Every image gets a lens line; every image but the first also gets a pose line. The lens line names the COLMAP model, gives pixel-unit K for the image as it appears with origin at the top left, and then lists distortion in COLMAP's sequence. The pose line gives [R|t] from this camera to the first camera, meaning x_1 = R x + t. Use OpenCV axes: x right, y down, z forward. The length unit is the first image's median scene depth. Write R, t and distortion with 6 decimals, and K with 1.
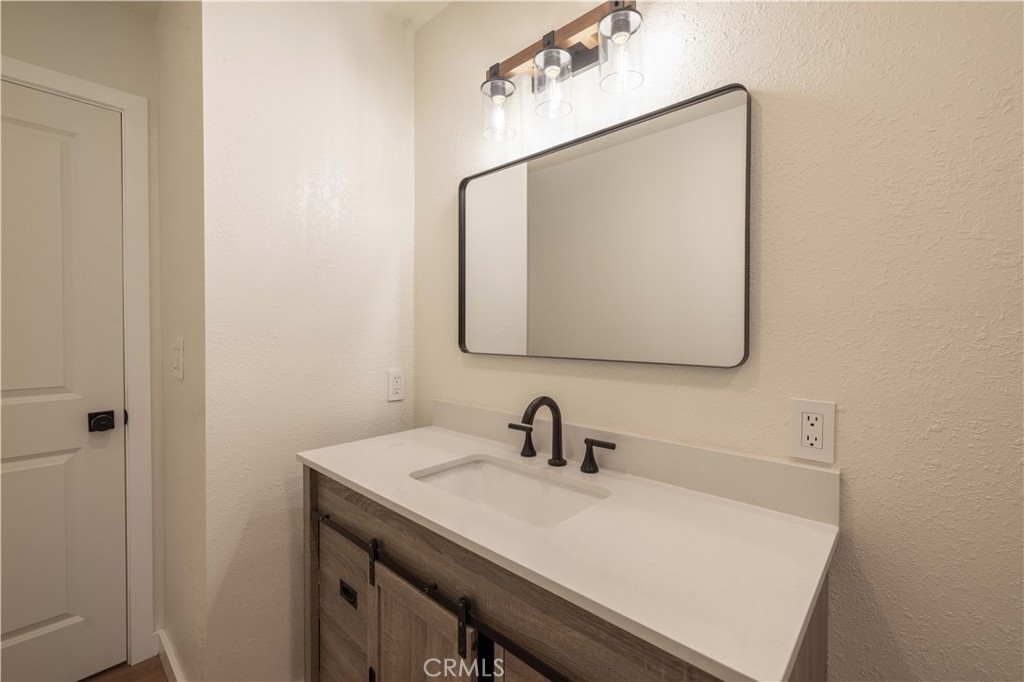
lens RADIAL K [[436.5, 0, 514.0], [0, 436.5, 331.7], [0, 0, 1]] dist [0.000032, -0.000217]
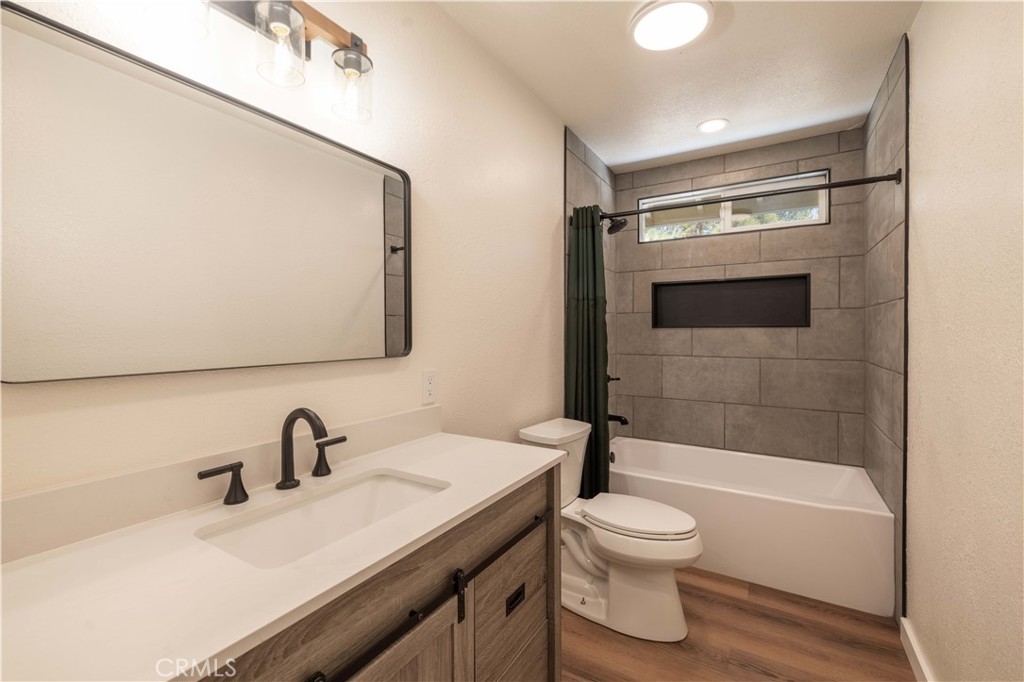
lens RADIAL K [[436.5, 0, 514.0], [0, 436.5, 331.7], [0, 0, 1]] dist [0.000032, -0.000217]
pose [[-0.200953, -0.002950, 0.979597, -1.145860], [0.006029, 0.999973, 0.004248, -0.007438], [-0.979582, 0.006759, -0.200929, 0.996759]]
